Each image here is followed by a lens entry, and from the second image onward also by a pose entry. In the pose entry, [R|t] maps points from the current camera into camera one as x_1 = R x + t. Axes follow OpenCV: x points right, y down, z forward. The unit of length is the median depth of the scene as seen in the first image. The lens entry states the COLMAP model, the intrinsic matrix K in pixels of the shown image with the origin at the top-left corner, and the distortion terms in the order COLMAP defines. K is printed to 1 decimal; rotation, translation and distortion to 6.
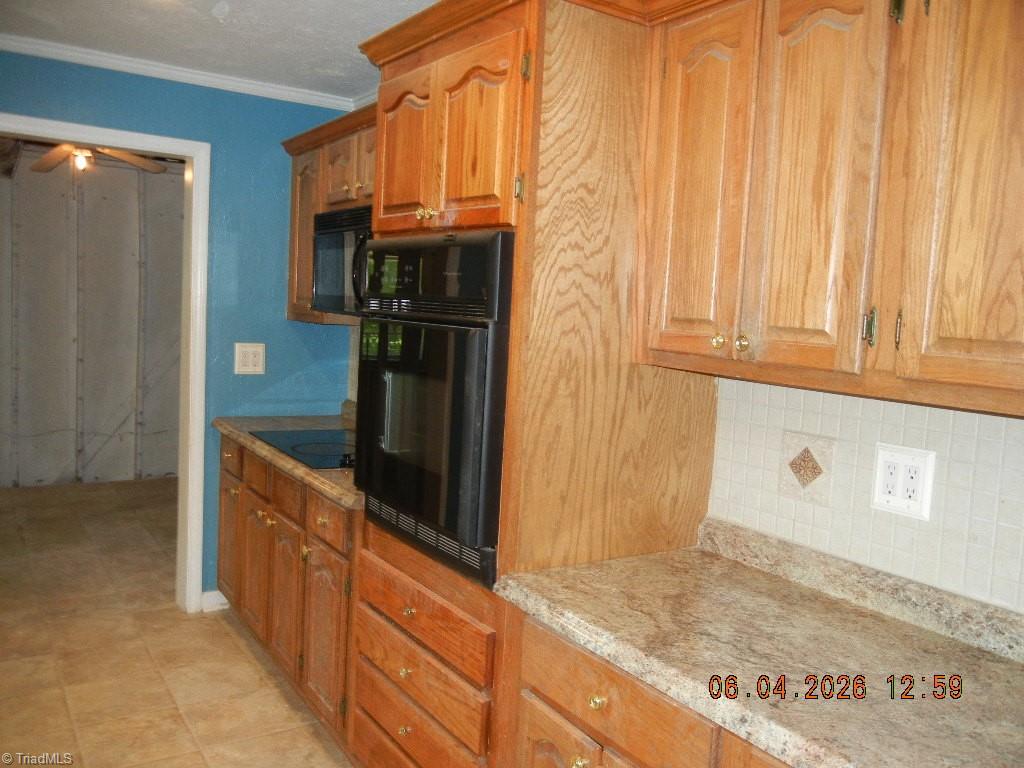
lens RADIAL K [[891.3, 0, 512.0], [0, 891.3, 384.0], [0, 0, 1]] dist [0.000886, 0.004473]
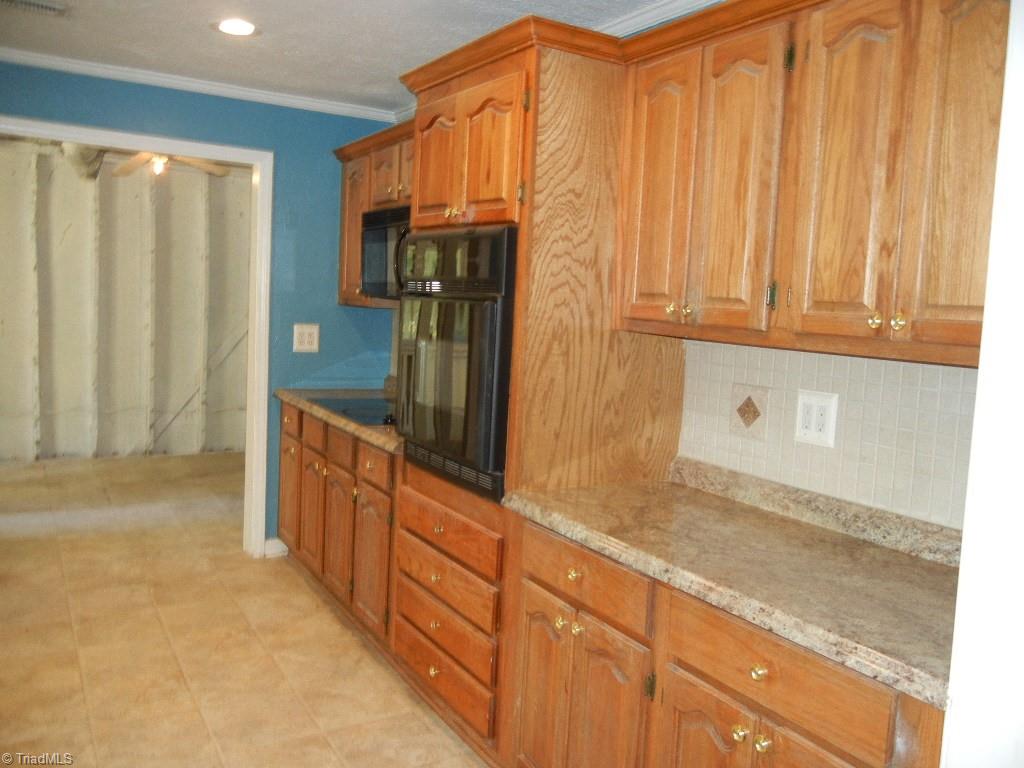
lens RADIAL K [[870.9, 0, 512.0], [0, 870.9, 384.0], [0, 0, 1]] dist [-0.000455, 0.012585]
pose [[0.999047, 0.002440, -0.043588, 0.048017], [-0.002071, 0.999961, 0.008528, 0.045163], [0.043607, -0.008430, 0.999013, -0.258196]]
